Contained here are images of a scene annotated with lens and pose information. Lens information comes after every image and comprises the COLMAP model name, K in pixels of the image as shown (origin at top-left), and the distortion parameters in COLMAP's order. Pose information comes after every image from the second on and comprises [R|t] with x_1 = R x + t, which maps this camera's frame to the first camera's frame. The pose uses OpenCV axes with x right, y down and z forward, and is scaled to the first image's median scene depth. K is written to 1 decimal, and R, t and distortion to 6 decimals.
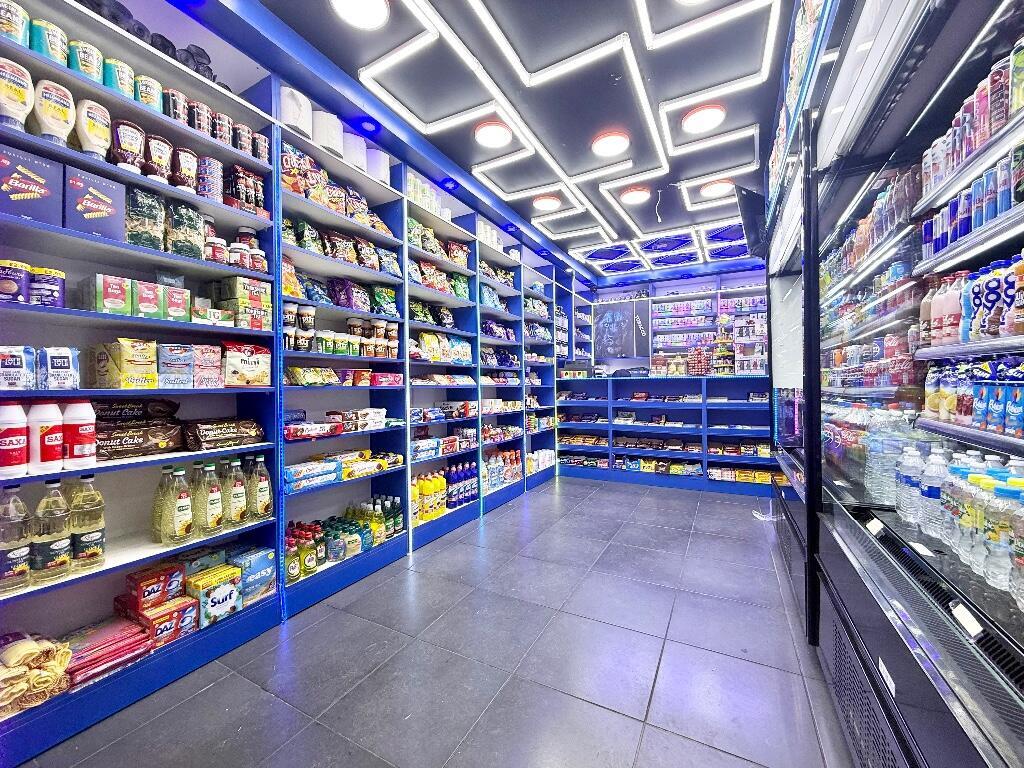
lens RADIAL K [[404.7, 0, 507.6], [0, 404.7, 386.5], [0, 0, 1]] dist [-0.002335, 0.000043]
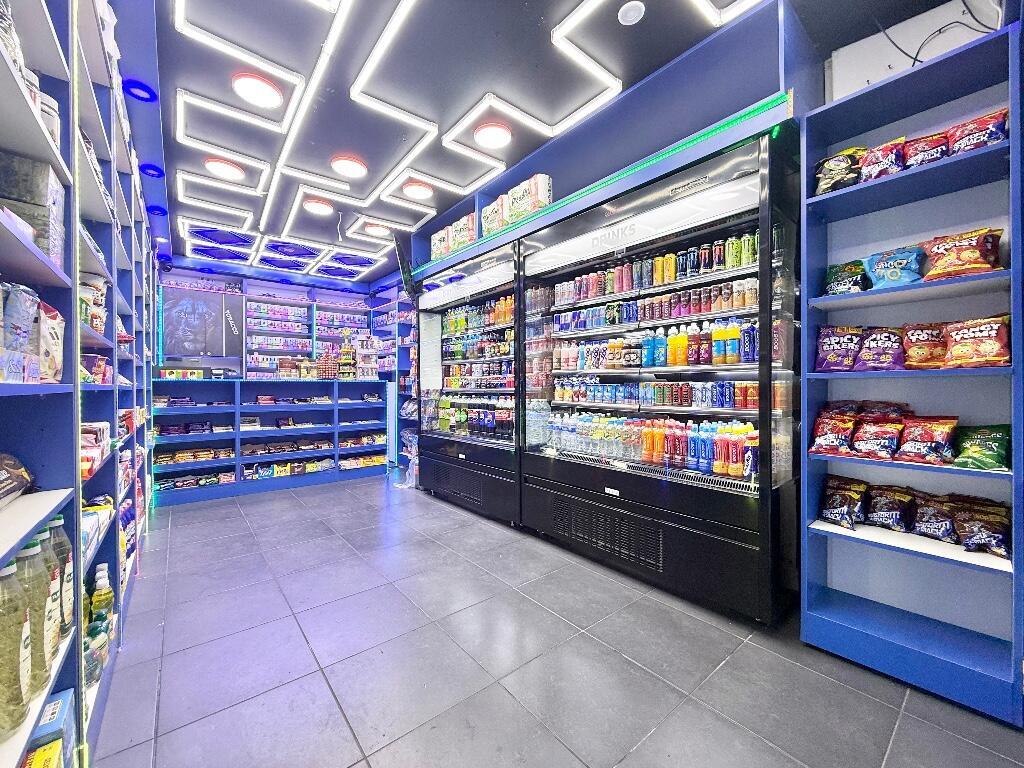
lens RADIAL K [[404.7, 0, 509.6], [0, 404.7, 385.1], [0, 0, 1]] dist [-0.002335, 0.000043]
pose [[0.382749, 0.011514, 0.923780, -0.358555], [0.004162, 0.999891, -0.014187, 0.006482], [-0.923843, 0.009275, 0.382660, 0.112182]]
